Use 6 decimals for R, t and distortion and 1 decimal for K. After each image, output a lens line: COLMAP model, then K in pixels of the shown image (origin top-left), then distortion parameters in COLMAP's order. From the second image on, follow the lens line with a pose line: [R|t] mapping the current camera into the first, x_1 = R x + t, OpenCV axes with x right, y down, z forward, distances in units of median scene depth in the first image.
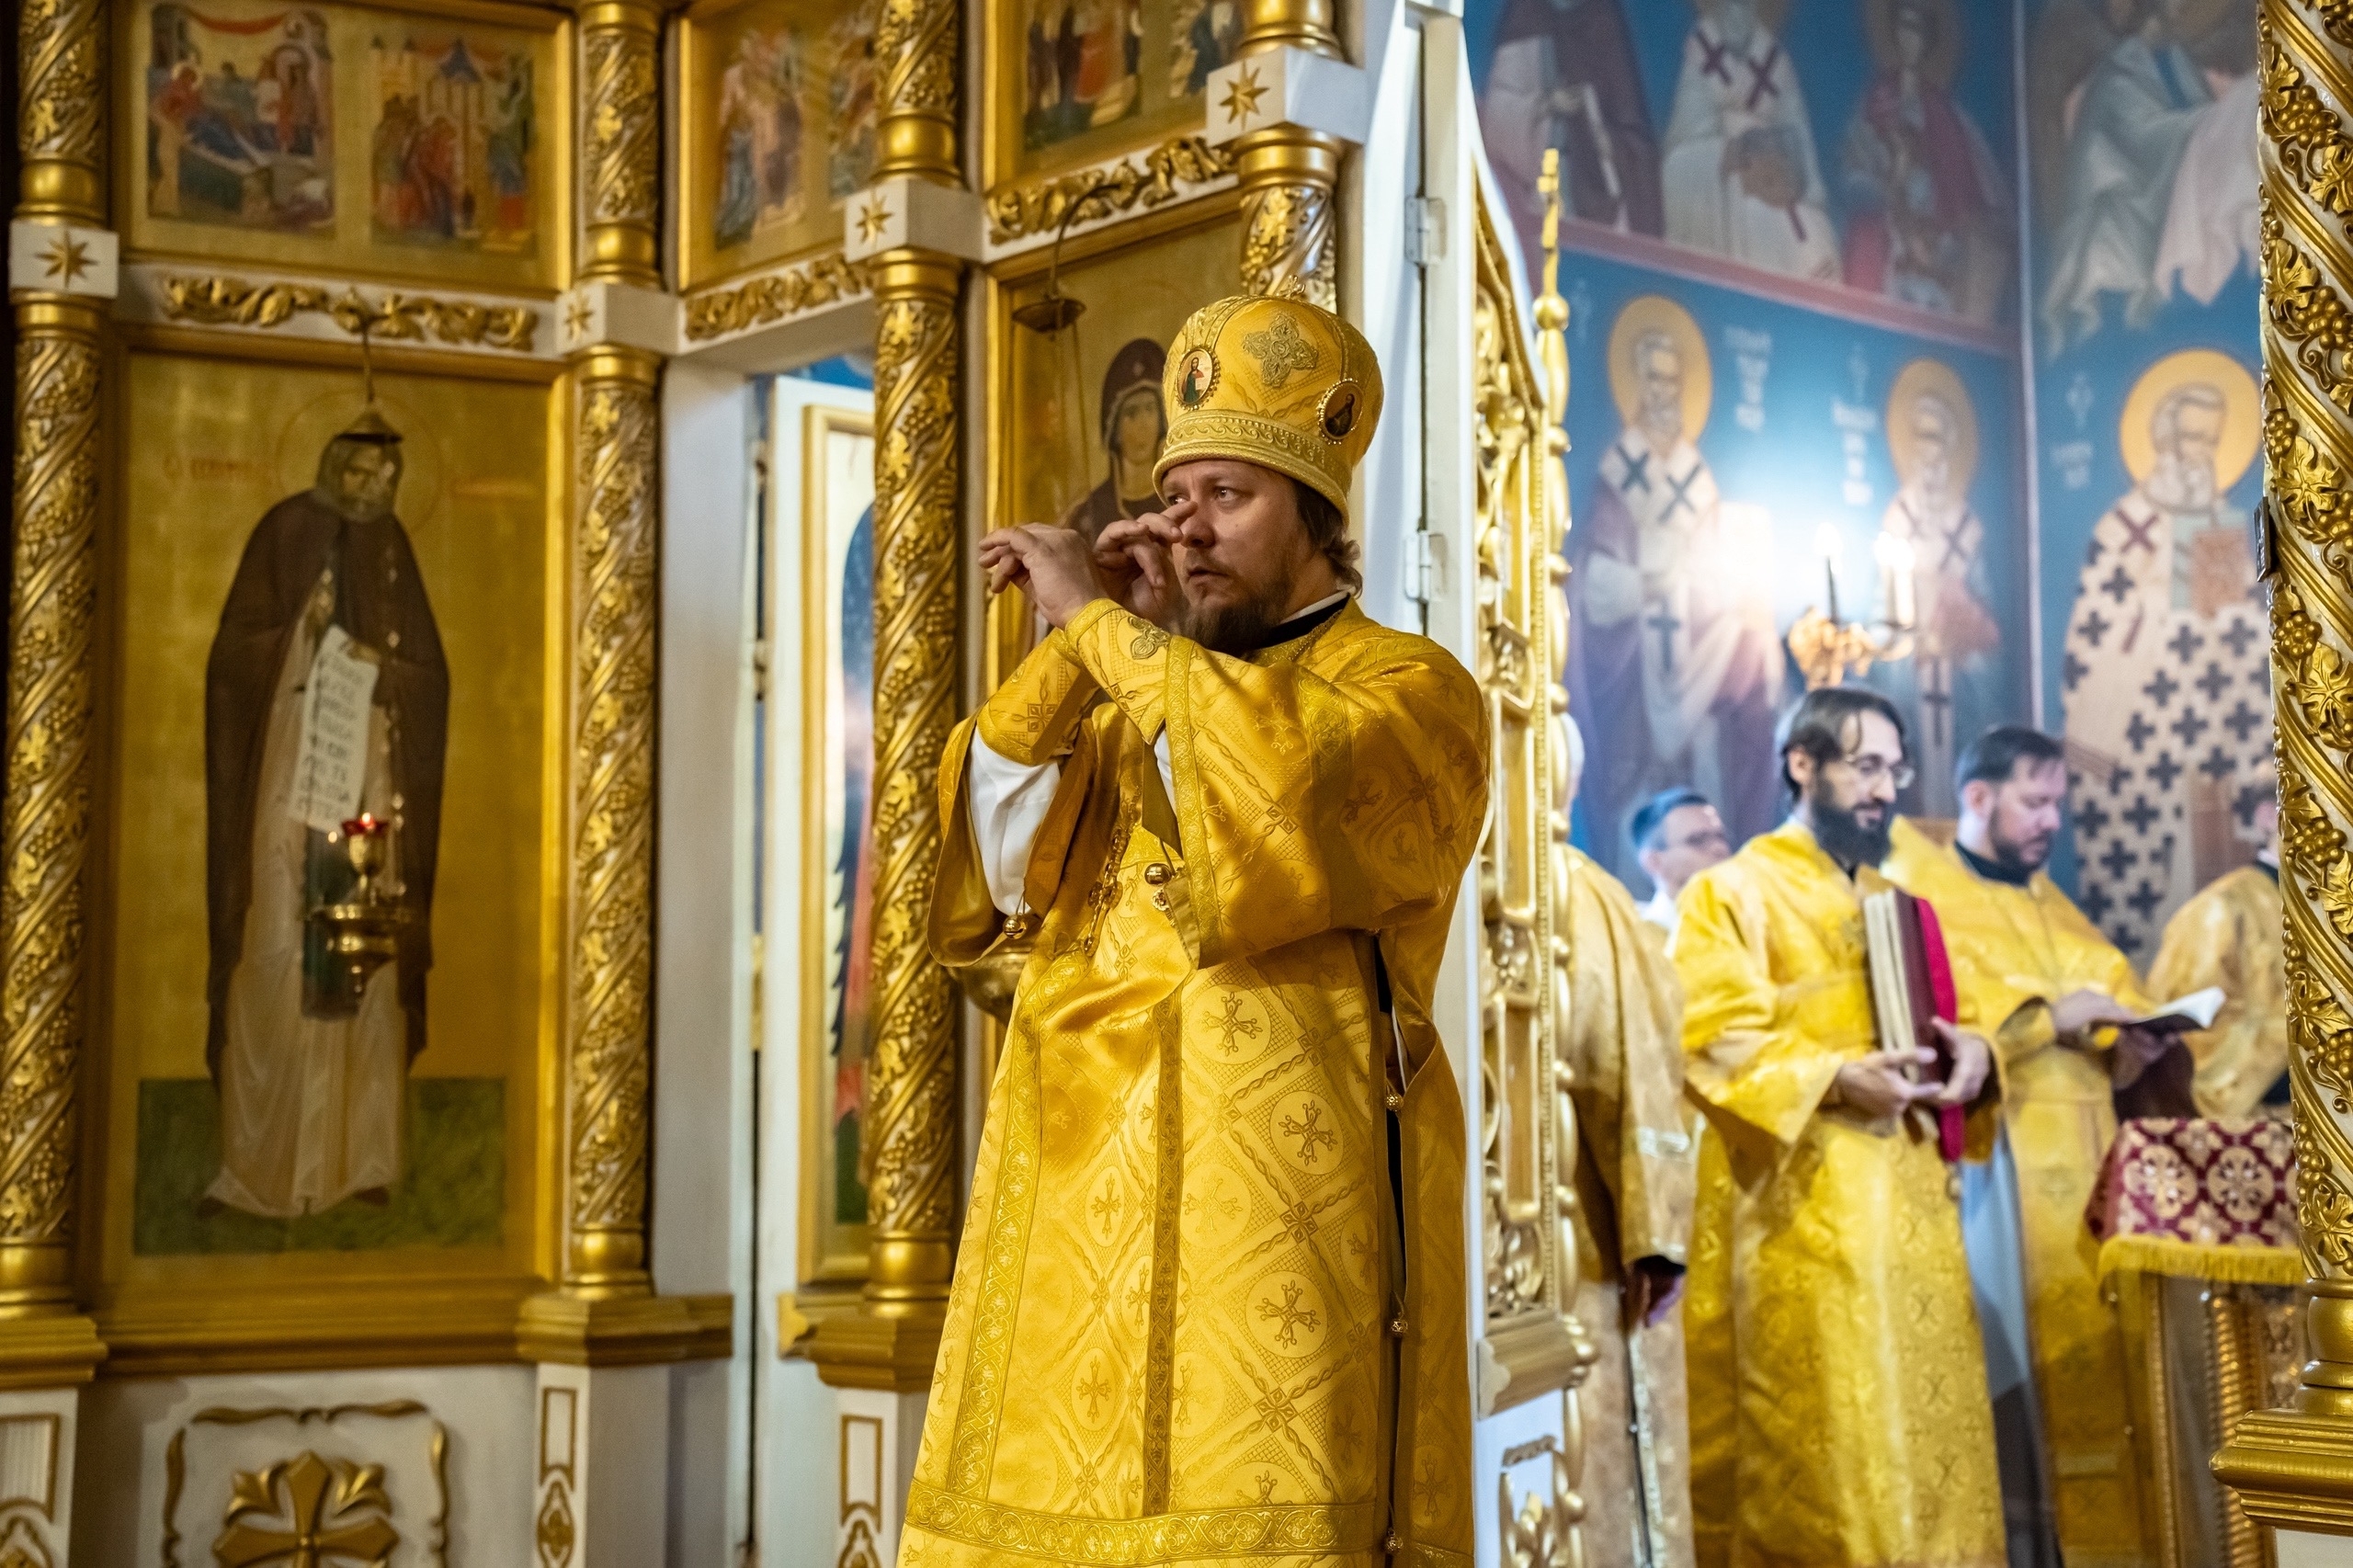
lens RADIAL K [[3295.2, 0, 1092.1], [0, 3295.2, 790.7], [0, 0, 1]] dist [0.169898, 0.127488]
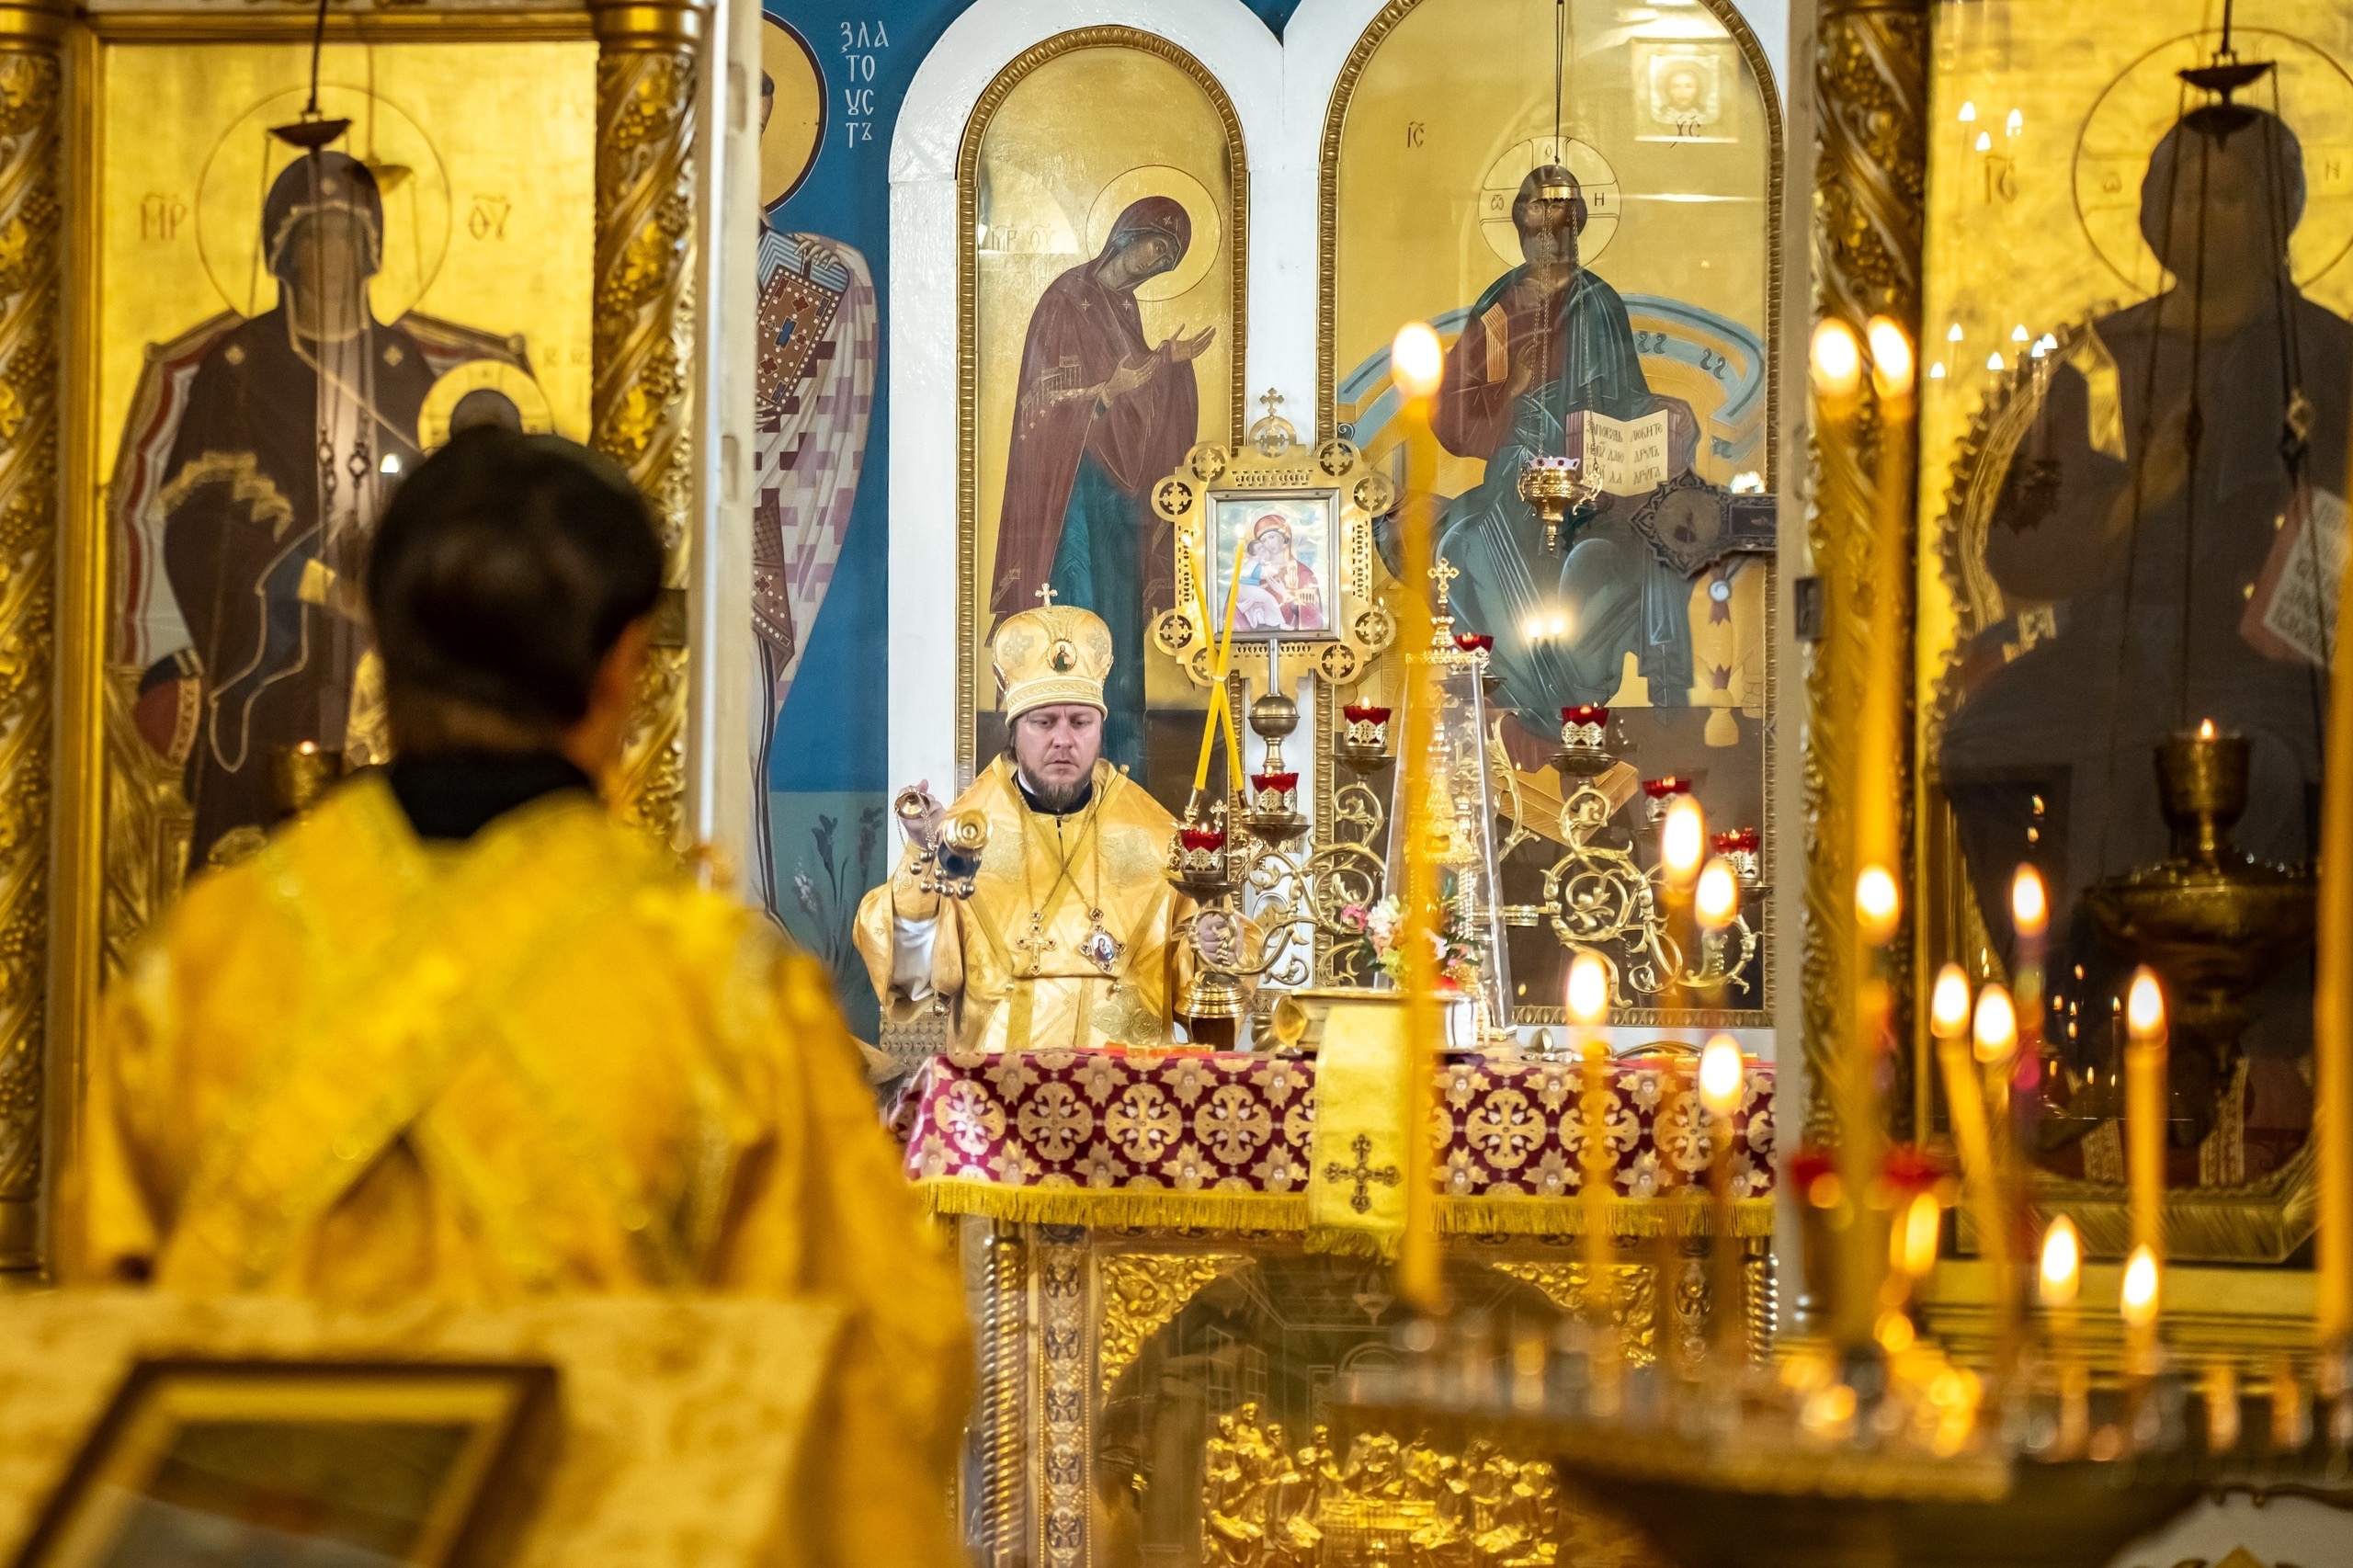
lens RADIAL K [[6460.7, 0, 741.6], [0, 6460.7, 783.0], [0, 0, 1]] dist [0.586086, 0.622605]
pose [[0.790366, 0.035704, 0.611594, -0.820528], [-0.082171, 0.995458, 0.048075, -0.056287], [-0.607099, -0.088252, 0.789710, -0.361739]]
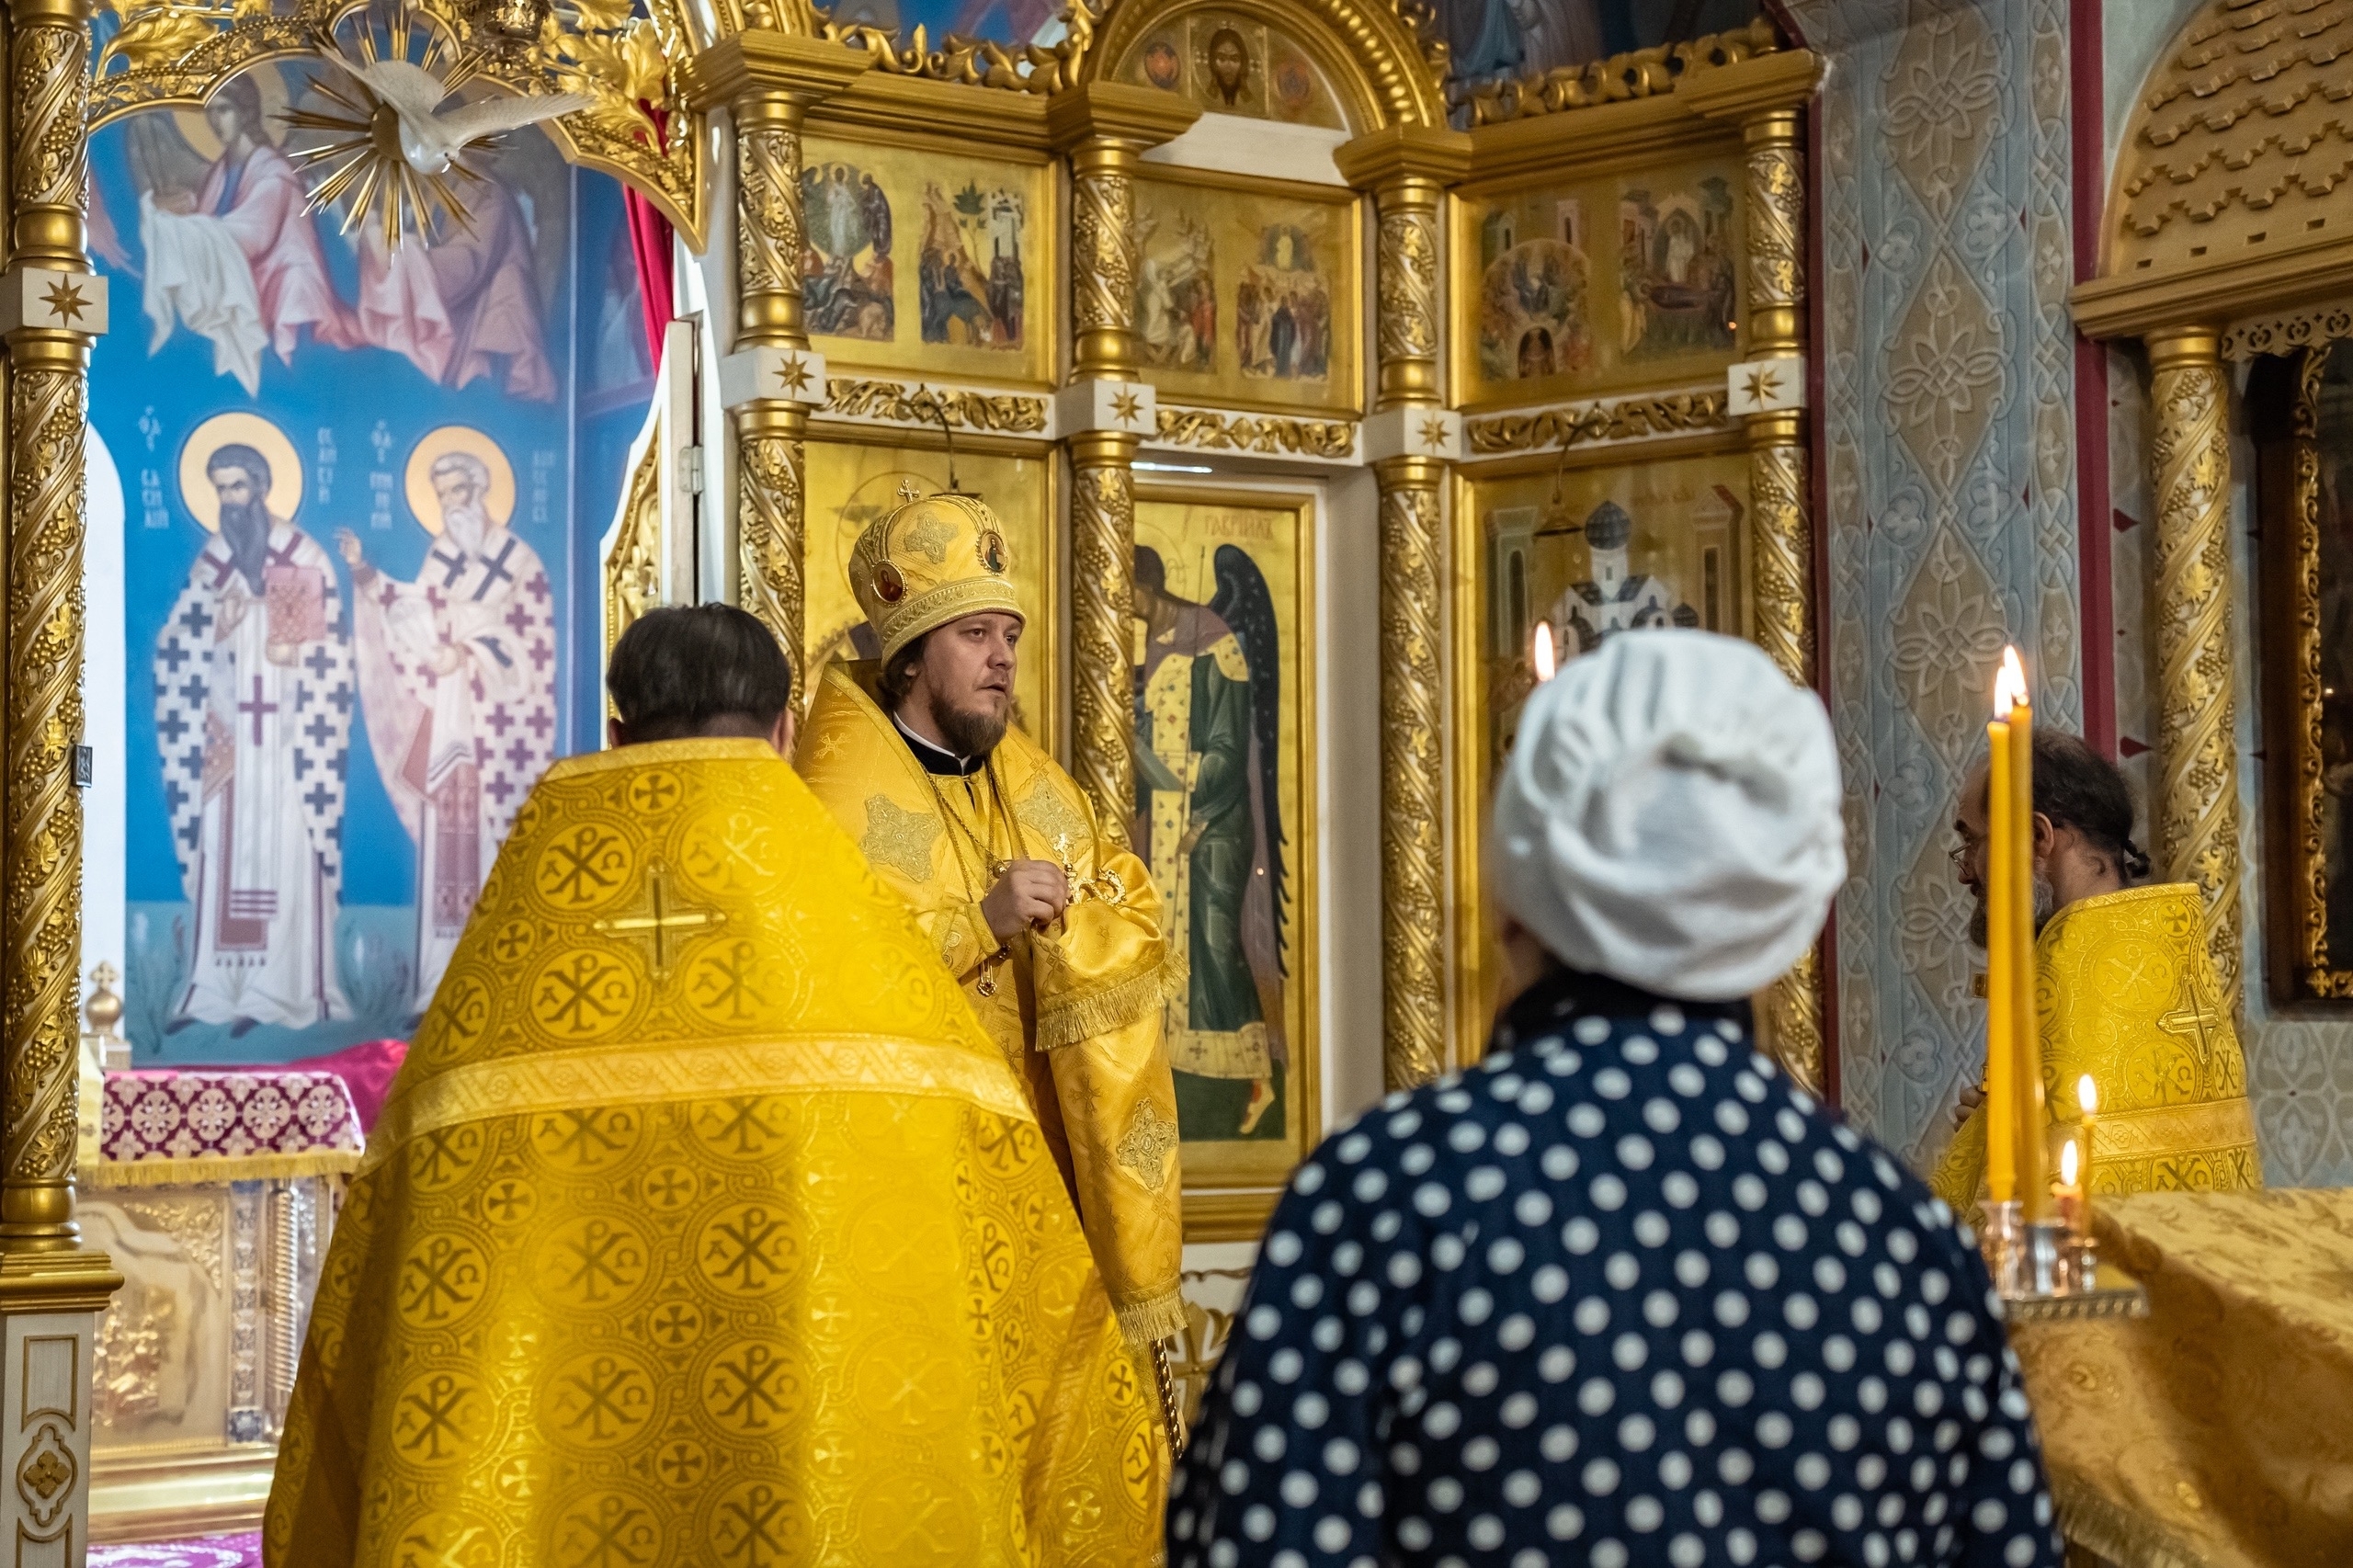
lens RADIAL K [[3806.9, 0, 903.4], [0, 3806.9, 777.9], [0, 0, 1]] dist [0.175964, 0.164540]
pose [[0.149558, 0.076594, 0.985782, -1.119426], [-0.101132, 0.992951, -0.061808, 0.030444], [-0.983567, -0.090451, 0.156250, 0.342356]]
